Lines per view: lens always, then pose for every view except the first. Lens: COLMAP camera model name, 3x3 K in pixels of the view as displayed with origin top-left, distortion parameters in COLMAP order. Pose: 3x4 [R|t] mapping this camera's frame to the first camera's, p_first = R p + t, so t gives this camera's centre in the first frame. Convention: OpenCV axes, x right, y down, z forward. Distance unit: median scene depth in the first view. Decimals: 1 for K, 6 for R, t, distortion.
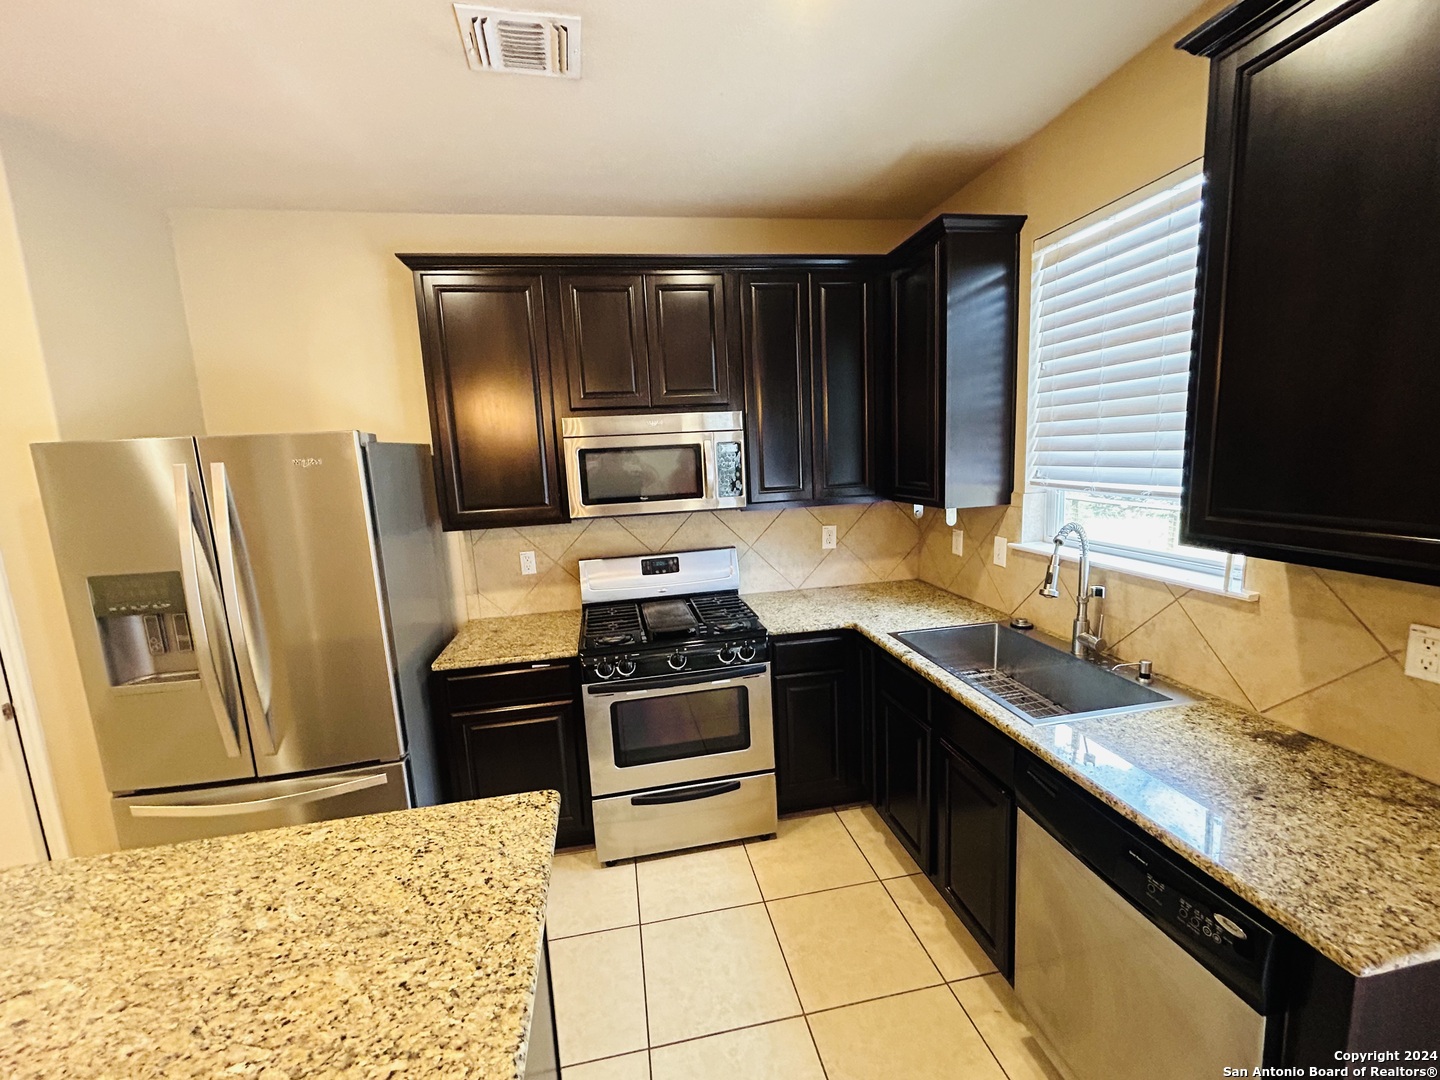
lens RADIAL K [[598.8, 0, 714.5], [0, 598.8, 541.1], [0, 0, 1]] dist [-0.001363, -0.000135]
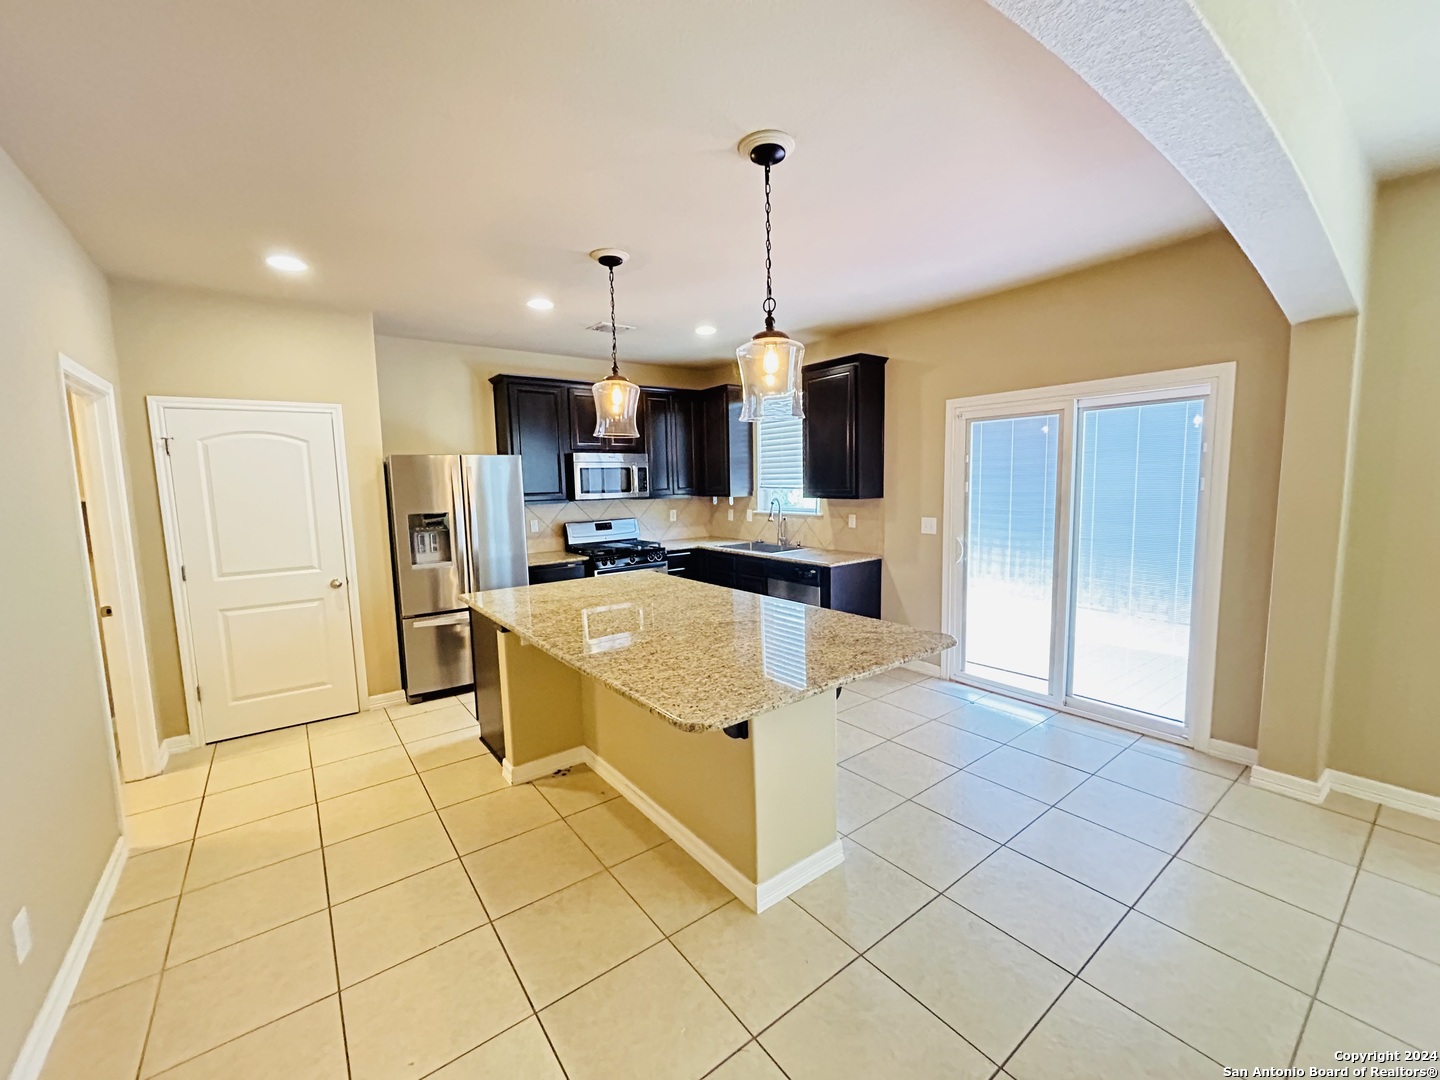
lens RADIAL K [[582.2, 0, 725.8], [0, 582.2, 546.1], [0, 0, 1]] dist [-0.009455, -0.000153]
pose [[0.884685, -0.025120, 0.465512, -0.764857], [0.049856, 0.997919, -0.040899, 0.249362], [-0.463515, 0.059392, 0.884096, -1.120821]]
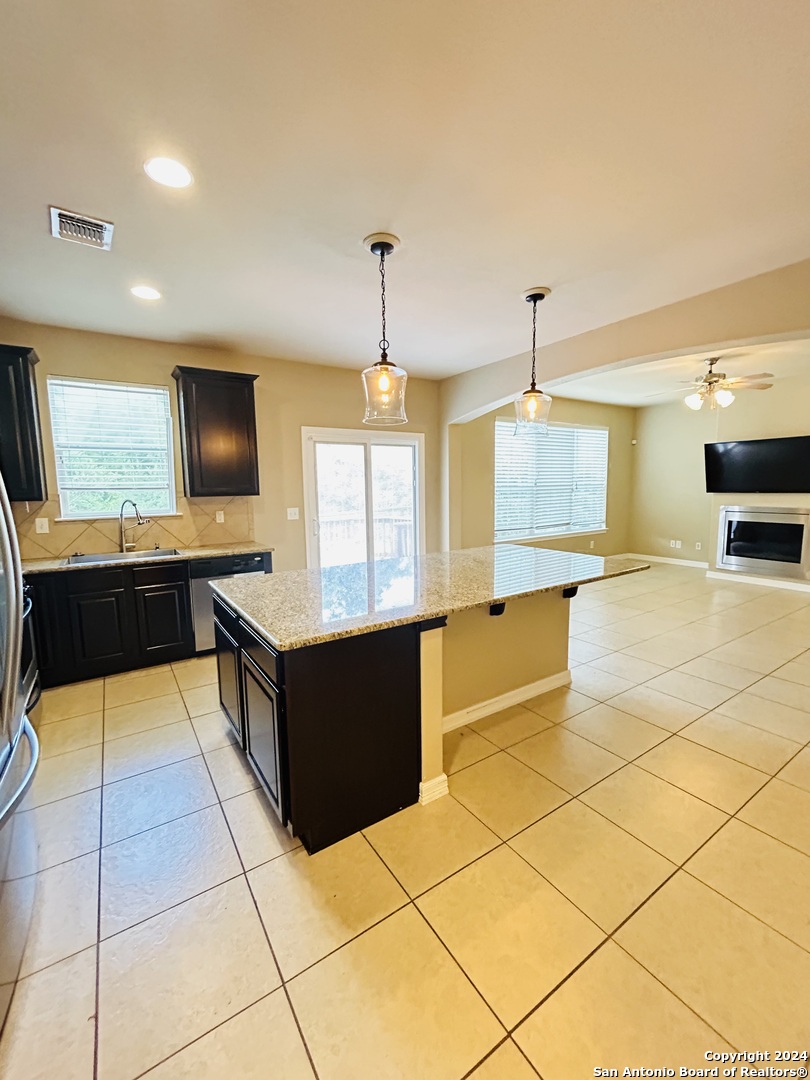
lens RADIAL K [[449.1, 0, 401.4], [0, 449.1, 535.3], [0, 0, 1]] dist [-0.001363, -0.000135]
pose [[-0.399418, -0.045333, 0.915647, -1.355096], [0.172173, 0.977296, 0.123490, 0.072075], [-0.900456, 0.206974, -0.382544, 0.554142]]
